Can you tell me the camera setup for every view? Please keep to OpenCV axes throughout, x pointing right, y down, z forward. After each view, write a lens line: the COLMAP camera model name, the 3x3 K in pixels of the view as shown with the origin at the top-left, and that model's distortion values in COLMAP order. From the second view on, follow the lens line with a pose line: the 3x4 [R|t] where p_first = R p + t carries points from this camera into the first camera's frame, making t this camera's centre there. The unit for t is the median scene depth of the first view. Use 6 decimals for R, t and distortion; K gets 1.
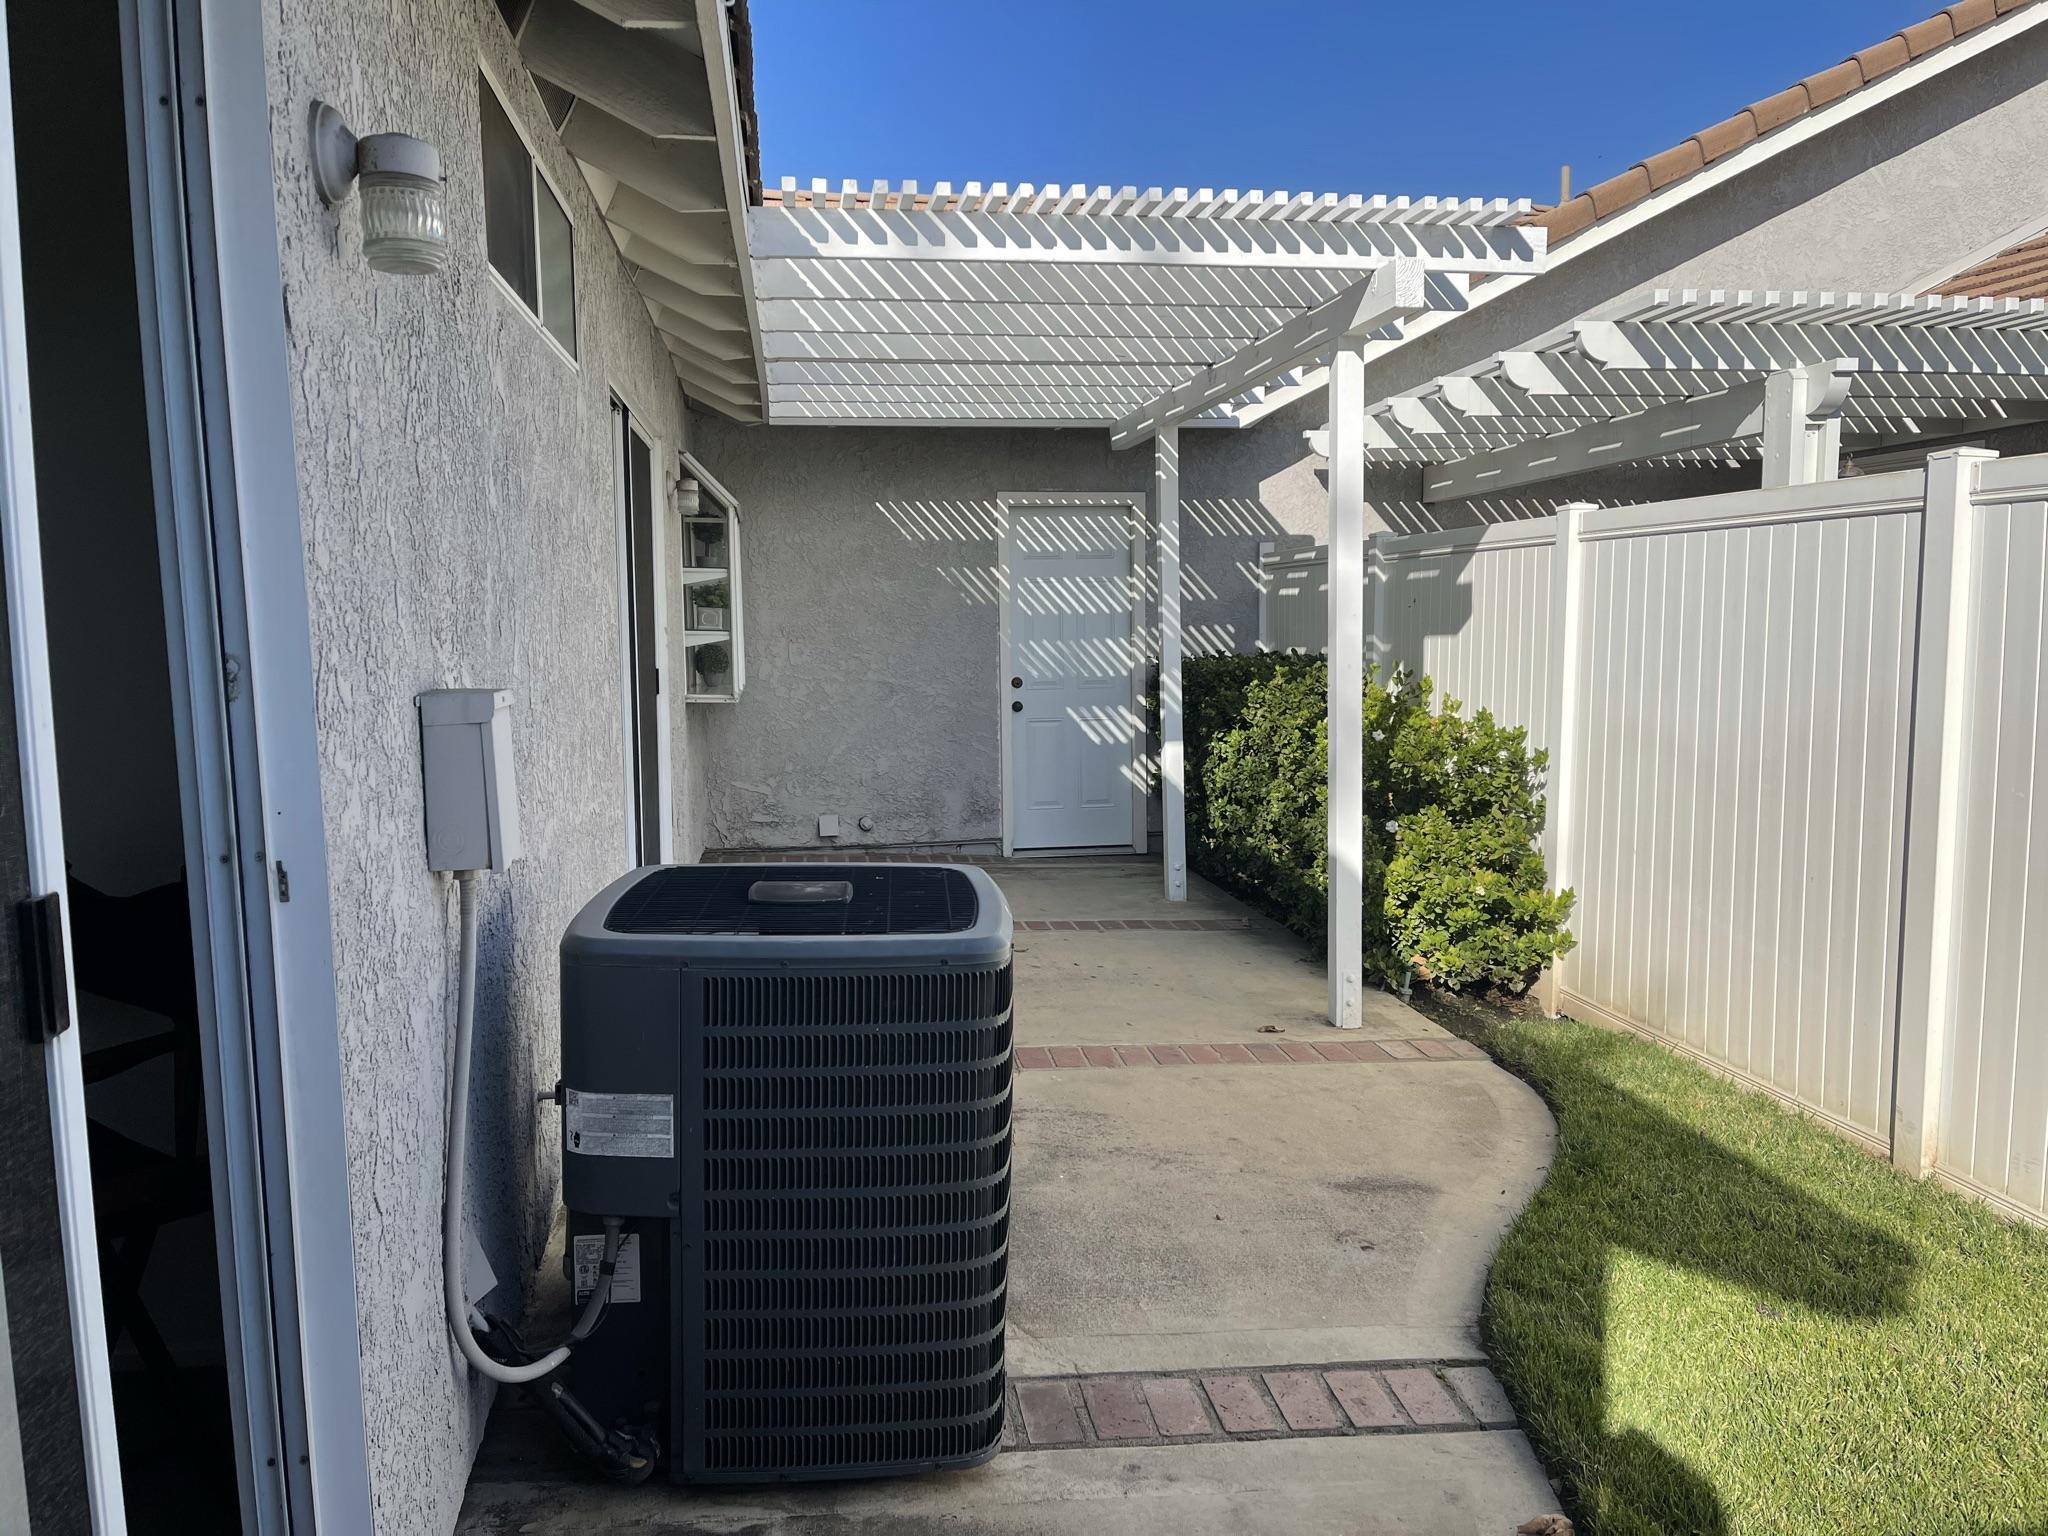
lens RADIAL K [[1549.6, 0, 1036.6], [0, 1549.6, 771.6], [0, 0, 1]] dist [0.222073, -0.575377]
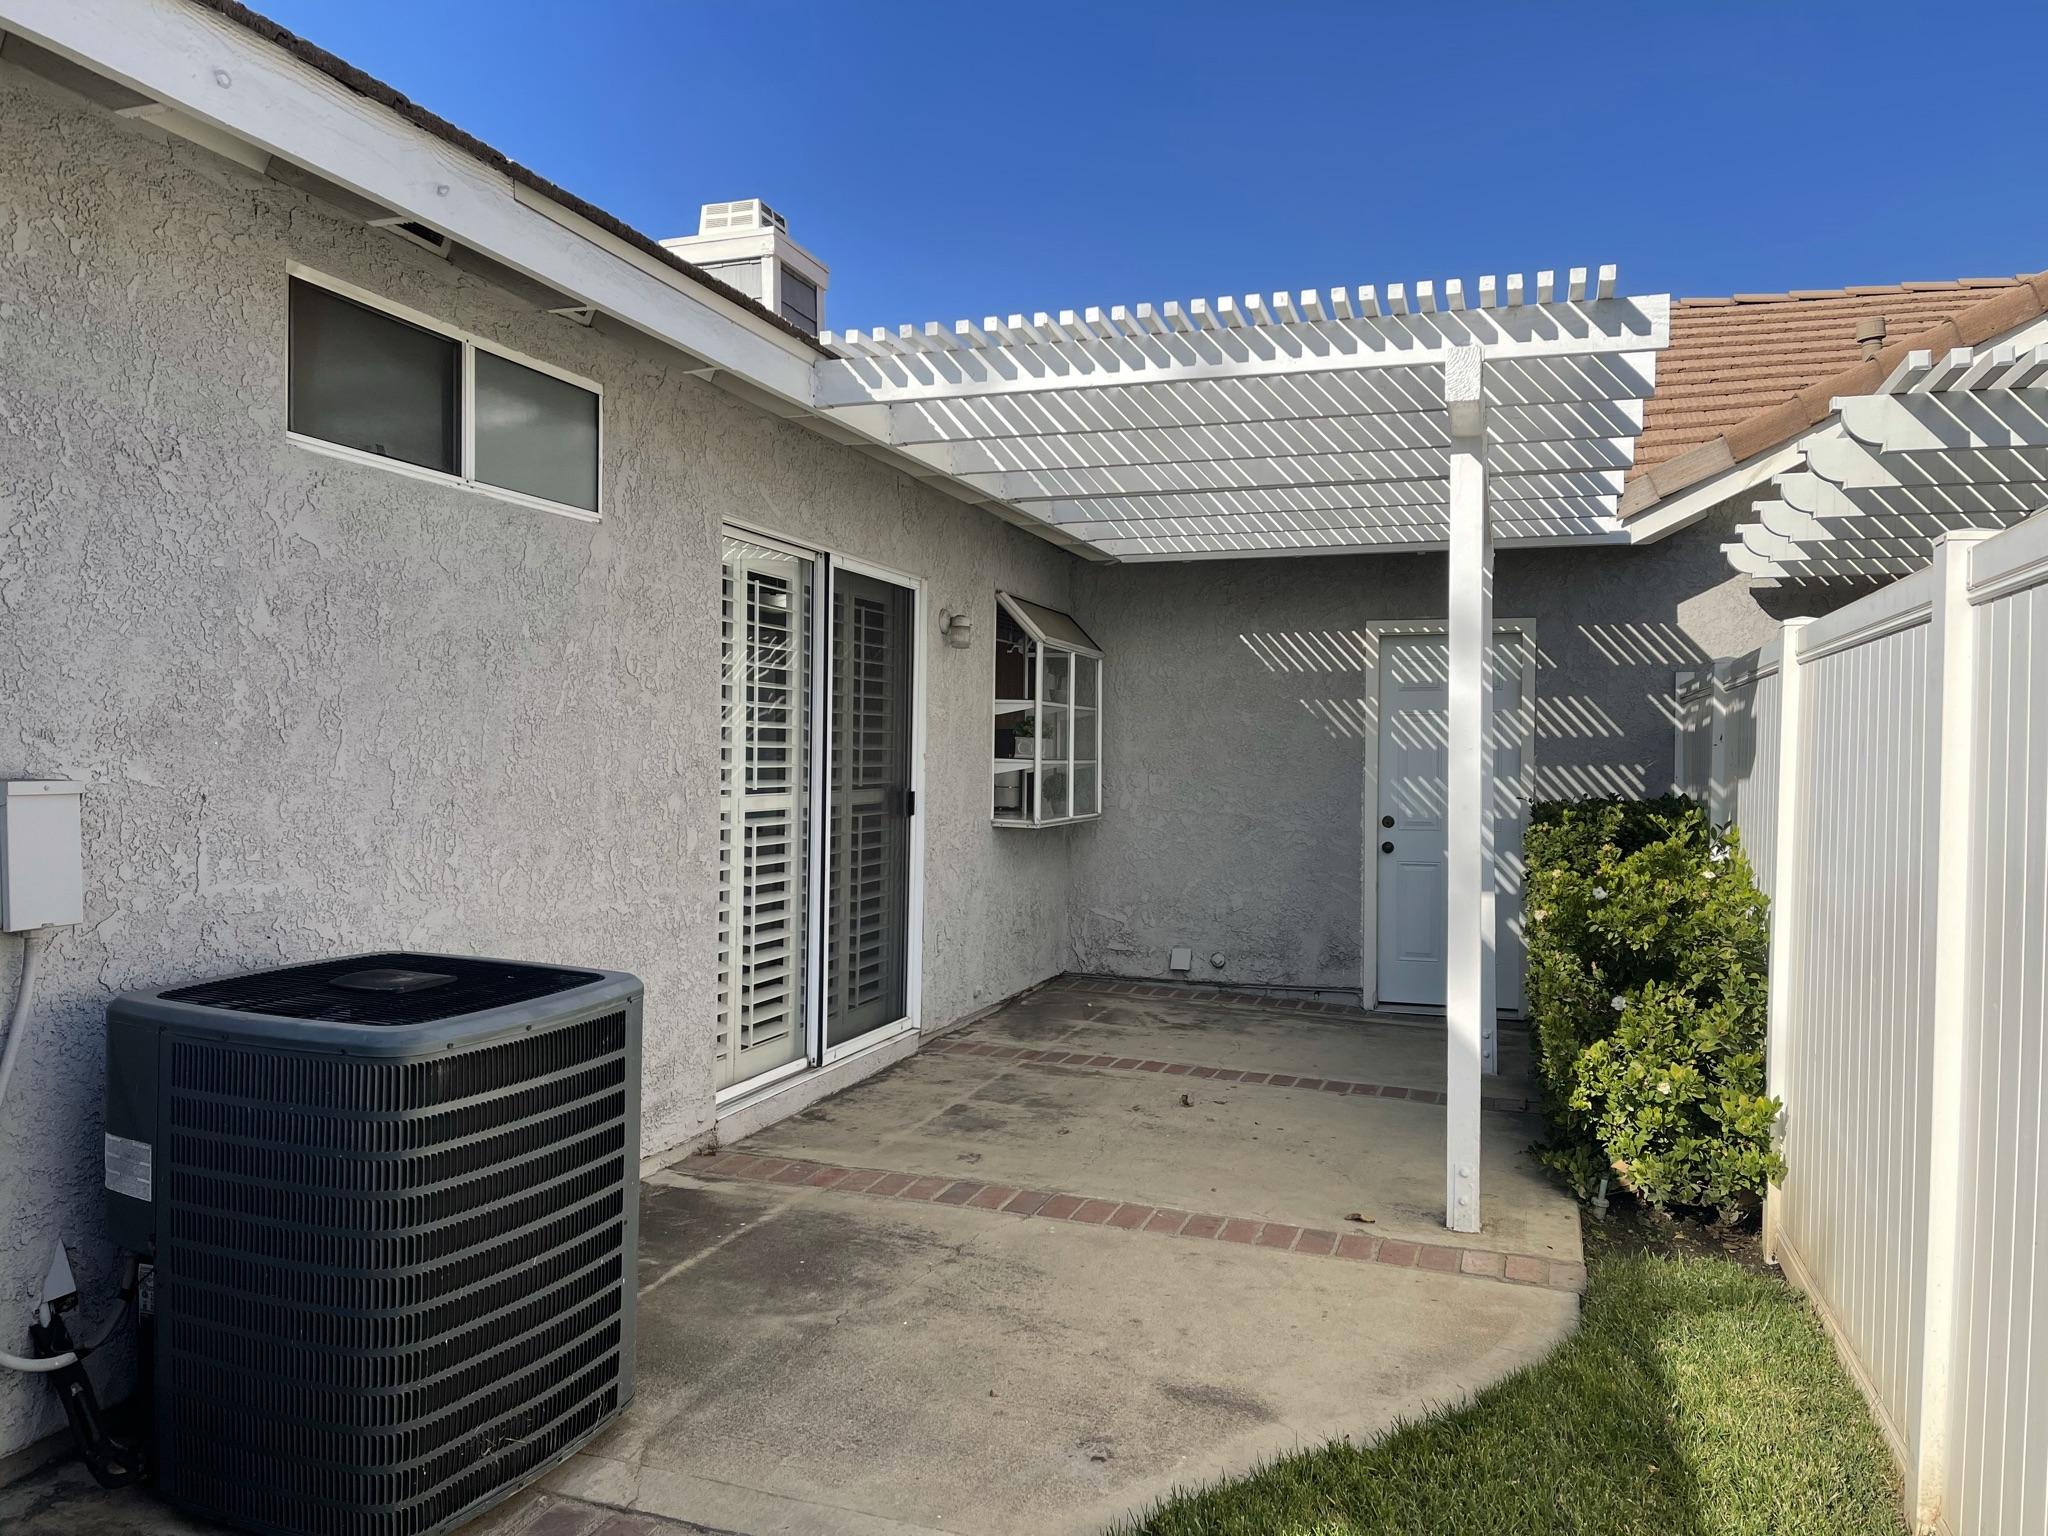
lens RADIAL K [[1553.0, 0, 1027.6], [0, 1553.0, 784.5], [0, 0, 1]] dist [0.091138, -0.119400]
pose [[0.892089, 0.027176, -0.451042, 0.367103], [-0.063749, 0.995775, -0.066087, -0.006593], [0.447341, 0.087709, 0.890052, 0.115328]]
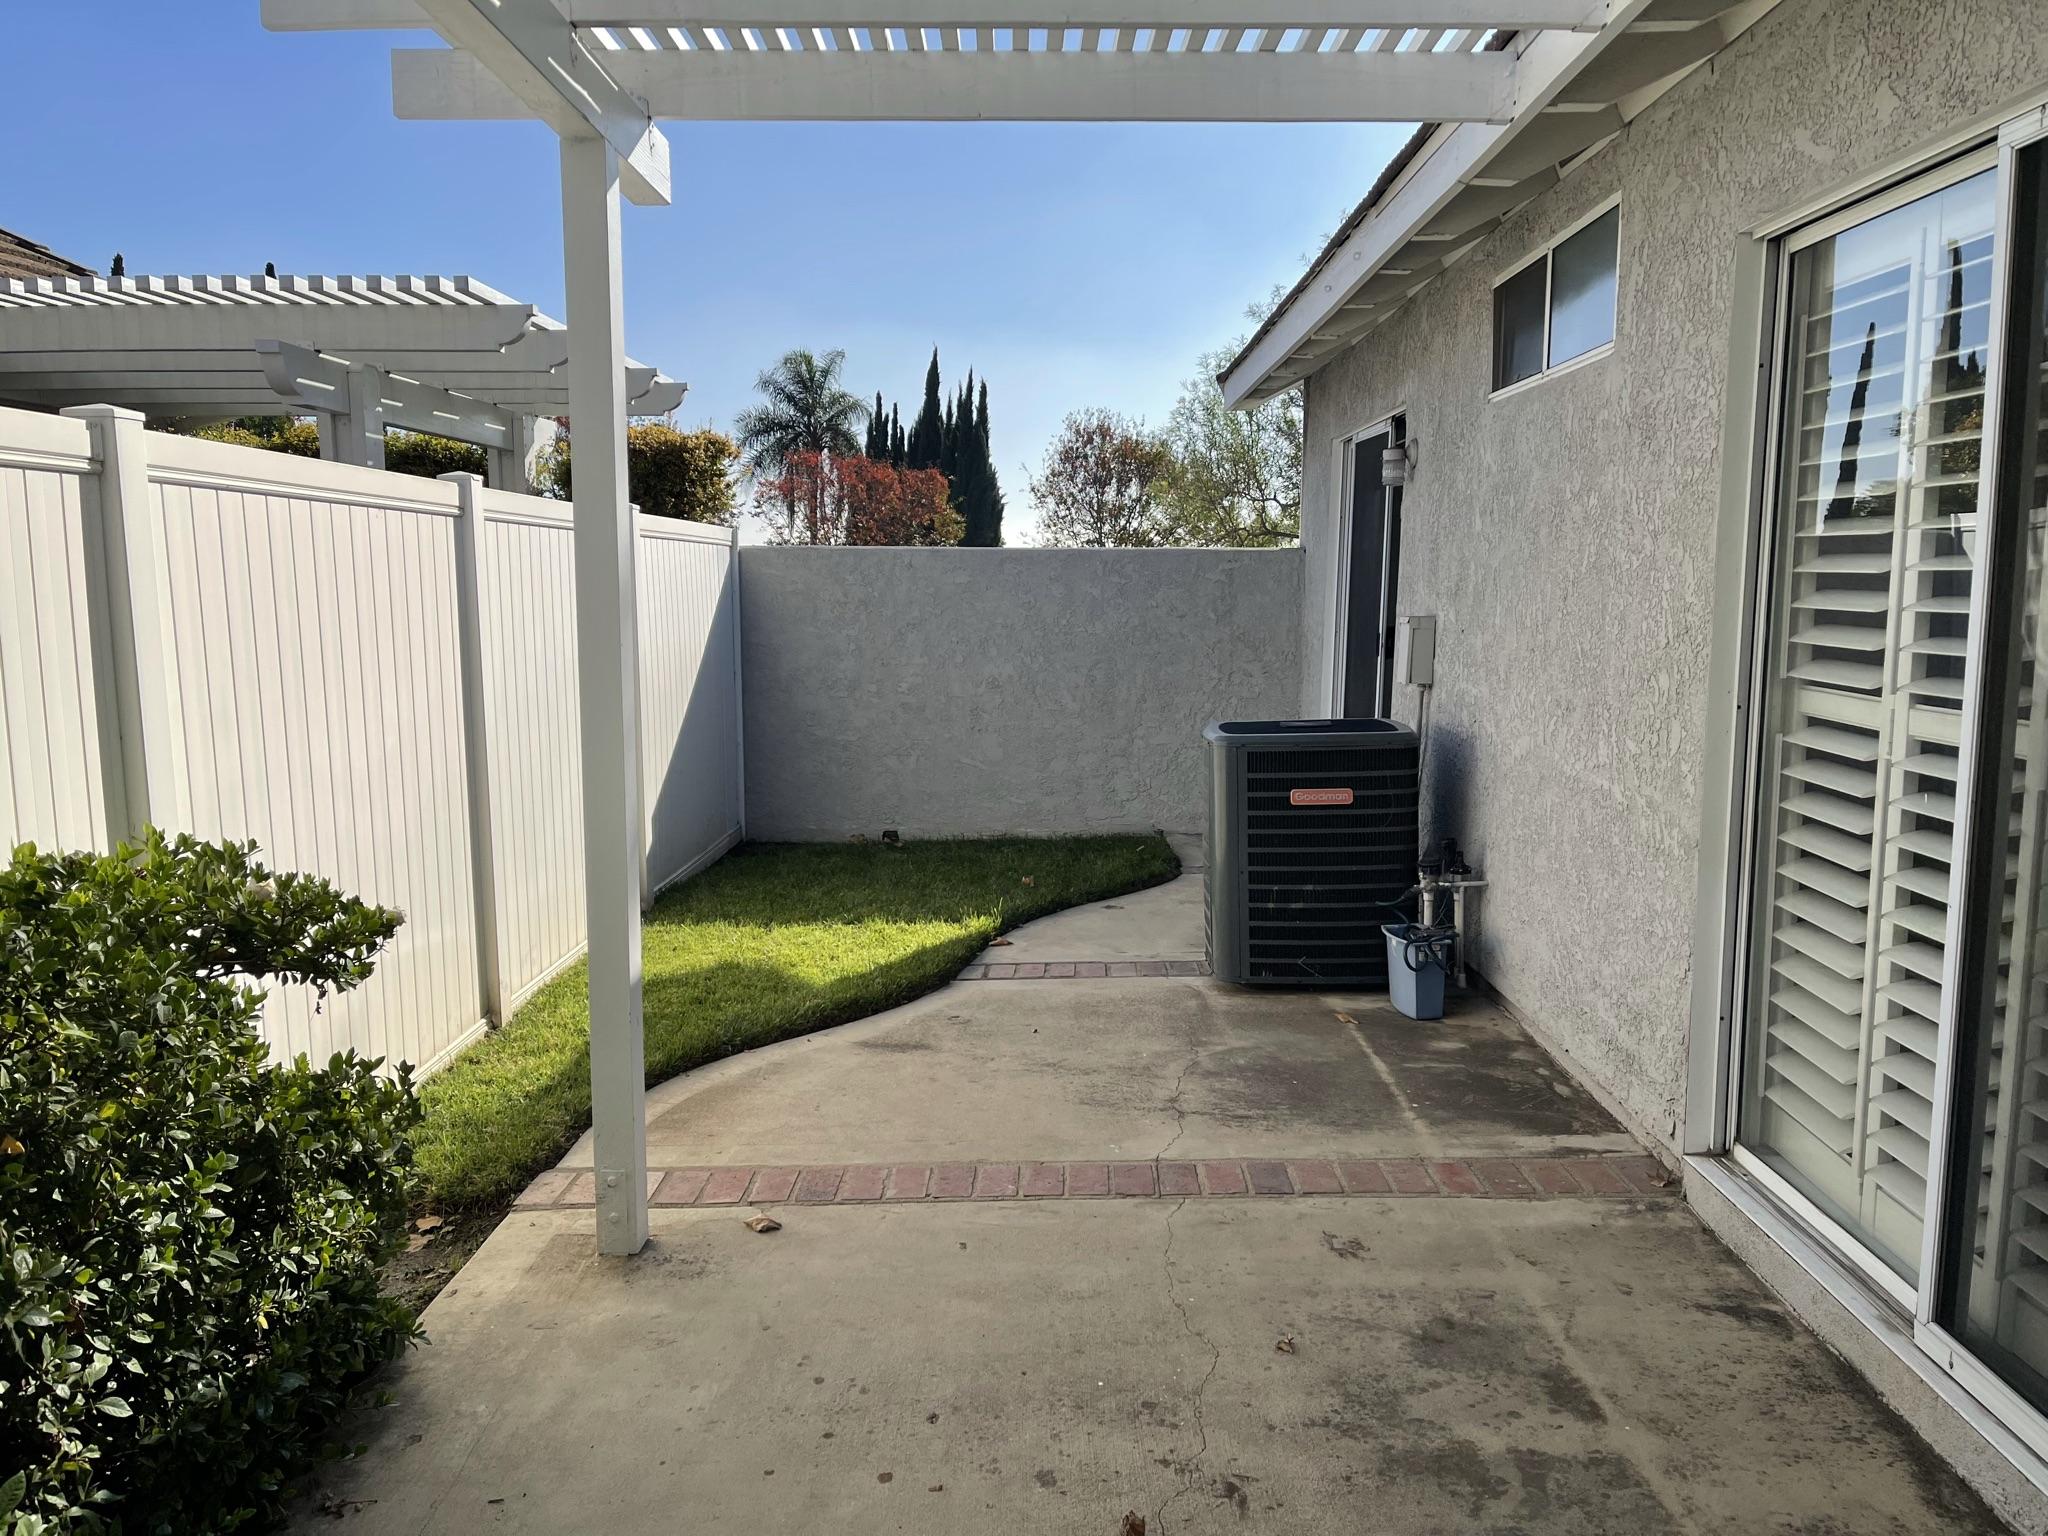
lens RADIAL K [[1553.0, 0, 1027.6], [0, 1553.0, 784.5], [0, 0, 1]] dist [0.091138, -0.119400]
pose [[-0.985054, -0.013087, 0.171749, -0.072566], [0.026365, 0.973904, 0.225425, -0.162110], [-0.170217, 0.226584, -0.959003, 1.555392]]
